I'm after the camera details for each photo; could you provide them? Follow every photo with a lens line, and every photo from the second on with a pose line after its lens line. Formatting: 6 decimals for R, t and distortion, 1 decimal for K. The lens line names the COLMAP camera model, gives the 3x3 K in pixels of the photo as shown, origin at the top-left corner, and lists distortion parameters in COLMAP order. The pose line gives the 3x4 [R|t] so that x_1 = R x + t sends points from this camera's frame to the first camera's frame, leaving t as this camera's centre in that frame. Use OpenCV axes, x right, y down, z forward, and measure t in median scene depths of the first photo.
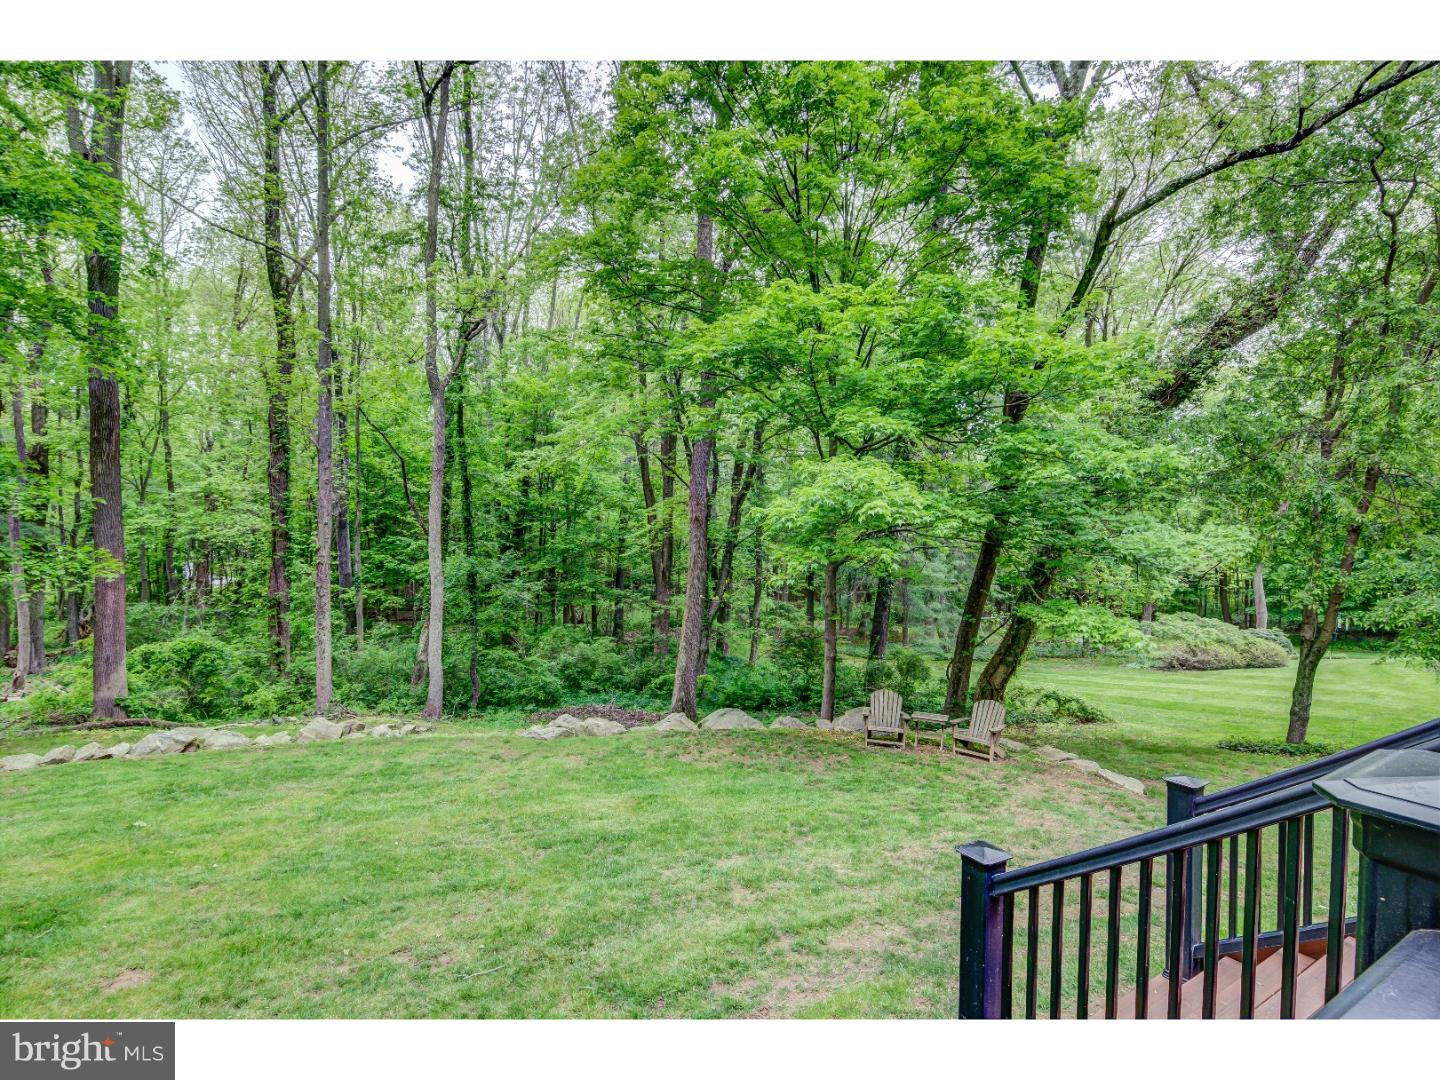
lens RADIAL K [[733.9, 0, 714.2], [0, 733.9, 532.8], [0, 0, 1]] dist [0.003929, -0.006793]
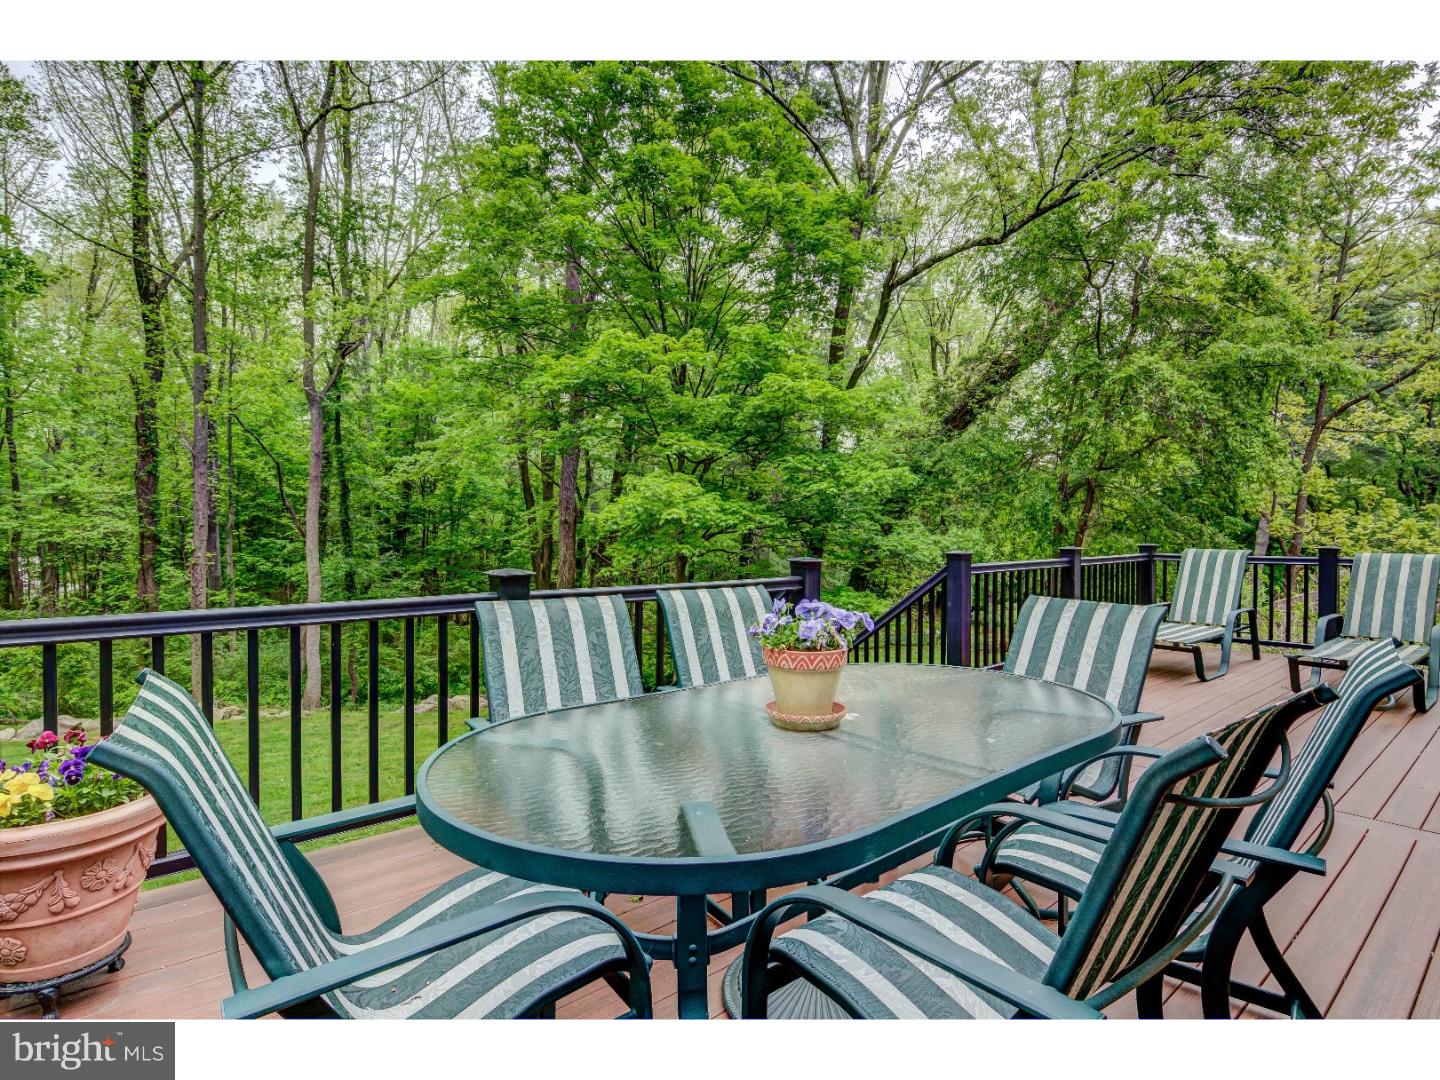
lens RADIAL K [[733.9, 0, 721.7], [0, 733.9, 532.6], [0, 0, 1]] dist [0.003929, -0.006793]
pose [[0.989286, -0.002880, 0.145961, 0.040595], [0.003203, 0.999993, -0.001979, 0.000820], [-0.145954, 0.002425, 0.989288, -0.110439]]
